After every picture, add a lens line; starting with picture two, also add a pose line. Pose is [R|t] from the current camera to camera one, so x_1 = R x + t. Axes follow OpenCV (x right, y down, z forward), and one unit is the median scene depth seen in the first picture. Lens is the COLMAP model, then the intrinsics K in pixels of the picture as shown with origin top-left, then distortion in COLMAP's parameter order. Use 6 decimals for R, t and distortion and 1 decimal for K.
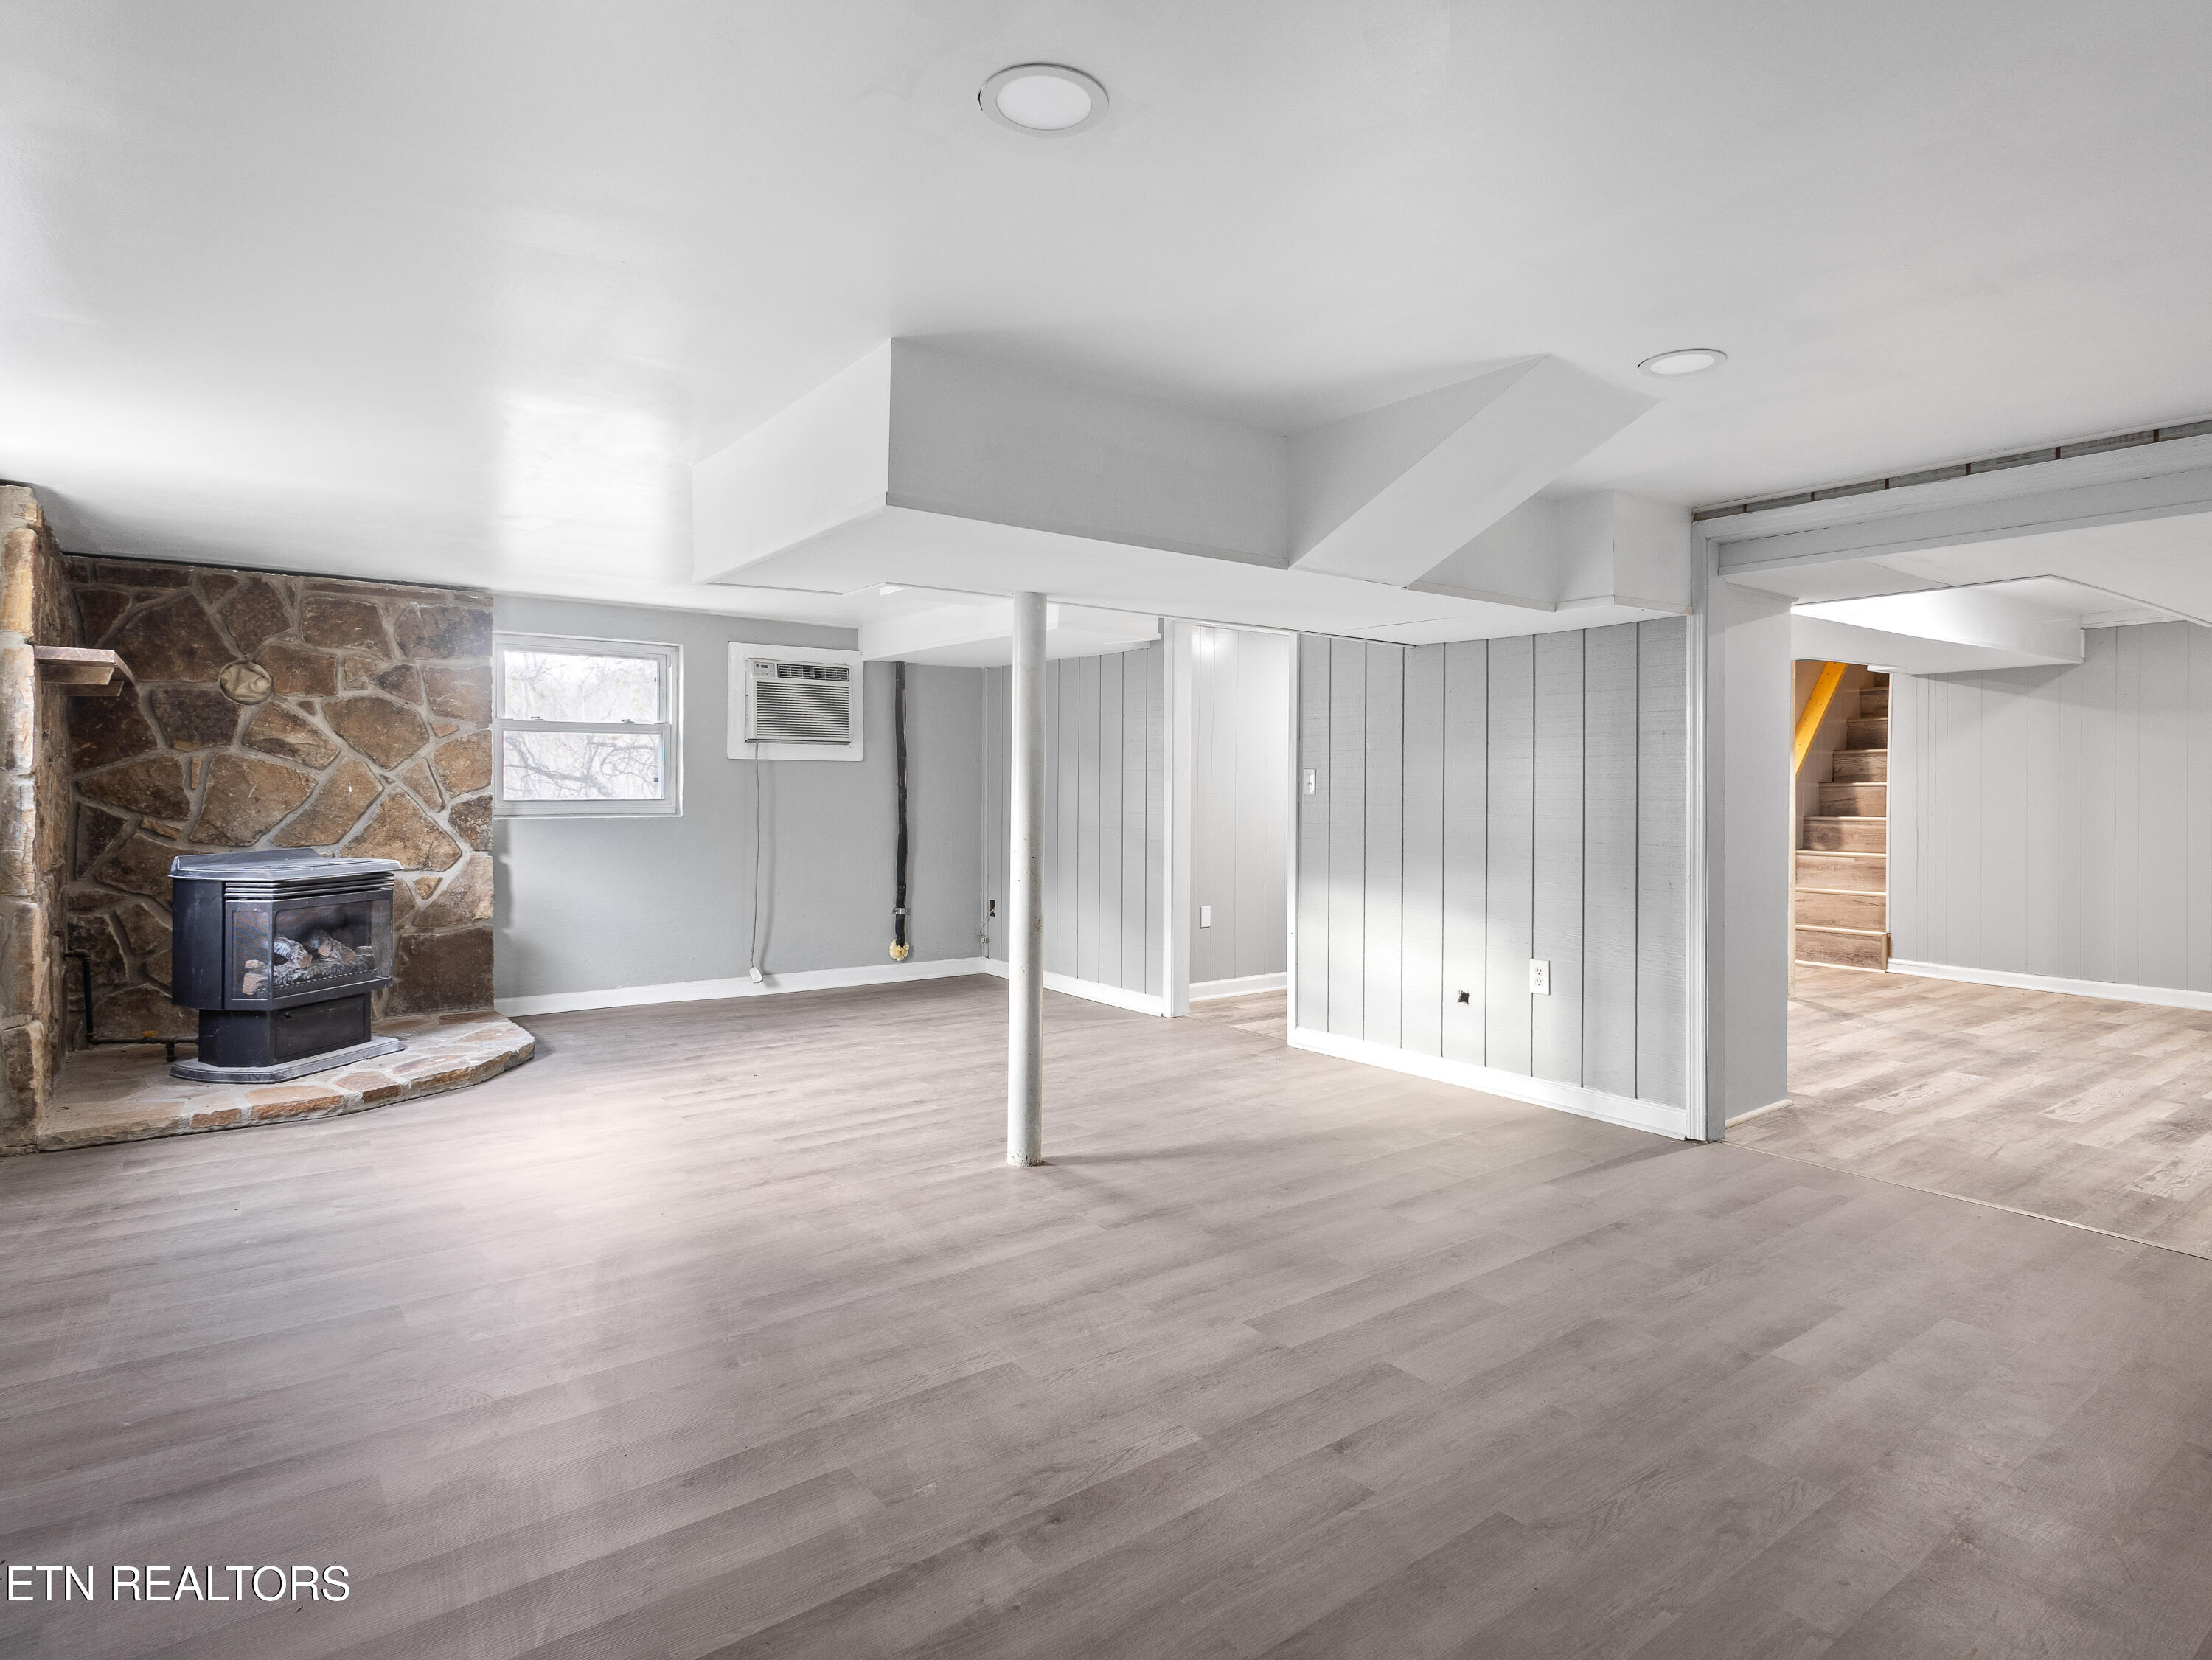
lens RADIAL K [[1170.3, 0, 1106.0], [0, 1170.3, 814.6], [0, 0, 1]] dist [0.005226, 0.000993]
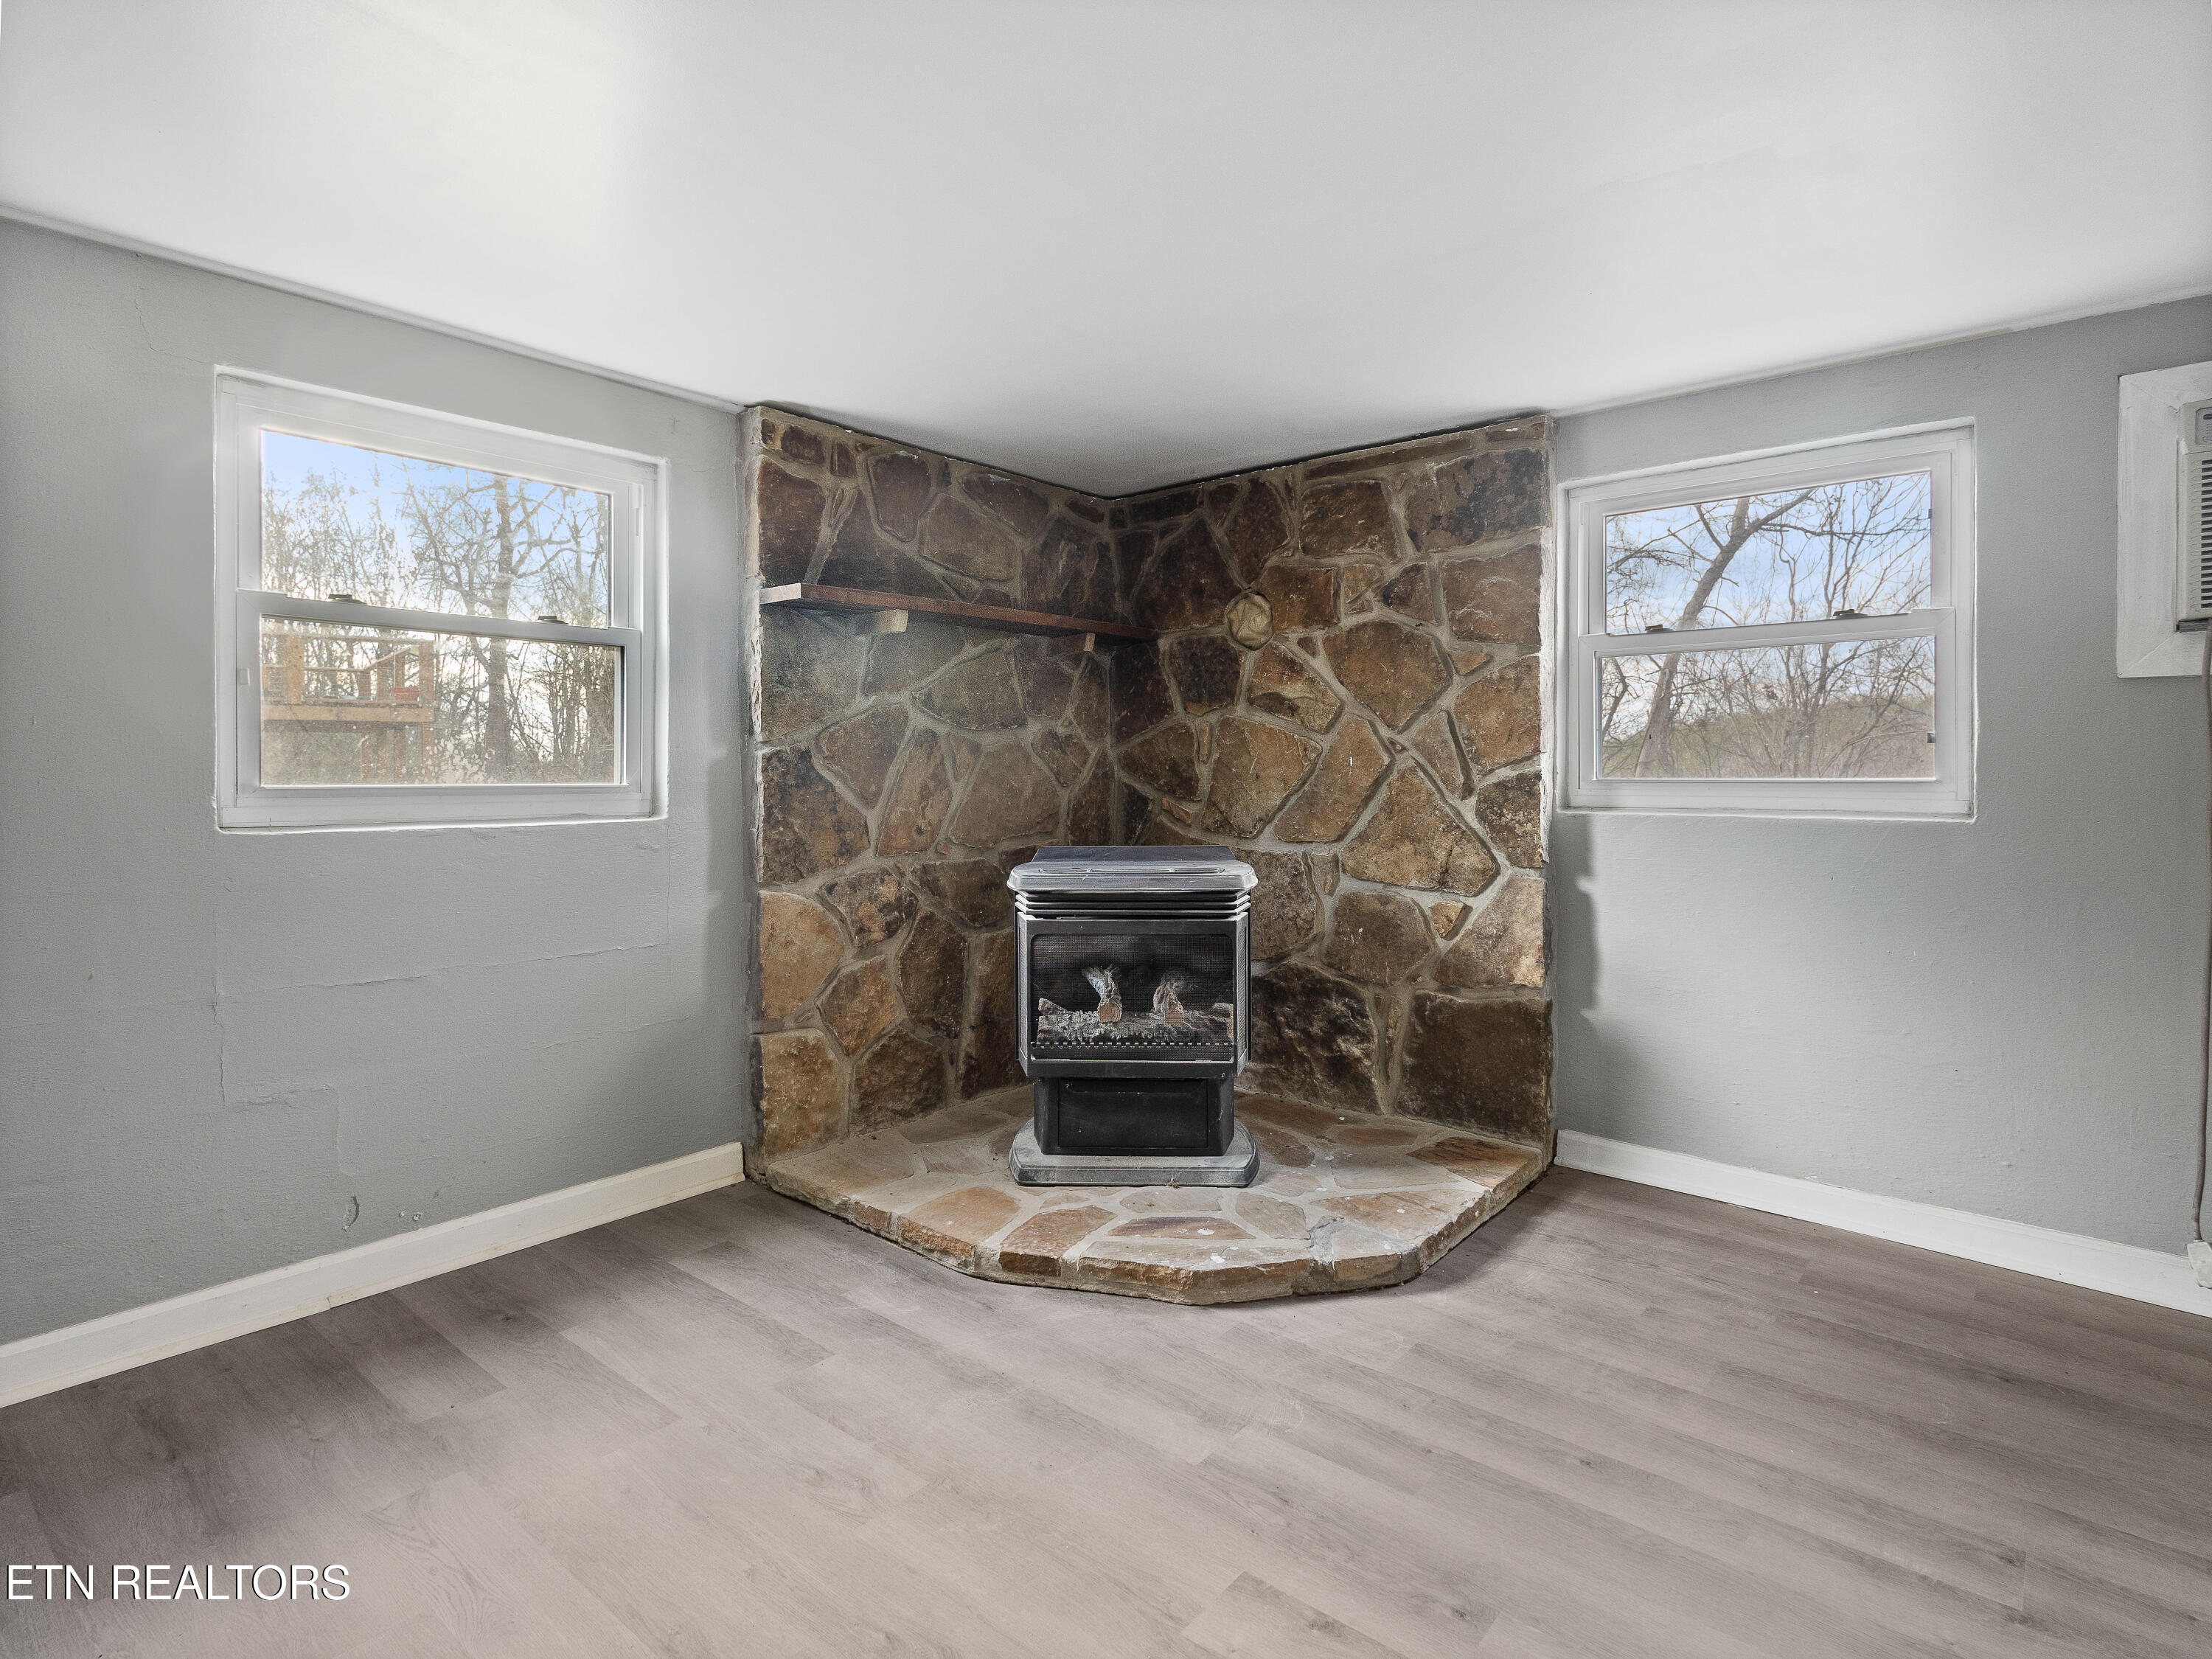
lens RADIAL K [[1170.2, 0, 1108.6], [0, 1170.2, 768.2], [0, 0, 1]] dist [0.005226, 0.000993]
pose [[0.220809, -0.003678, -0.975310, -0.018850], [-0.021112, 0.999741, -0.008550, -0.009093], [0.975089, 0.022479, 0.220674, 0.717313]]
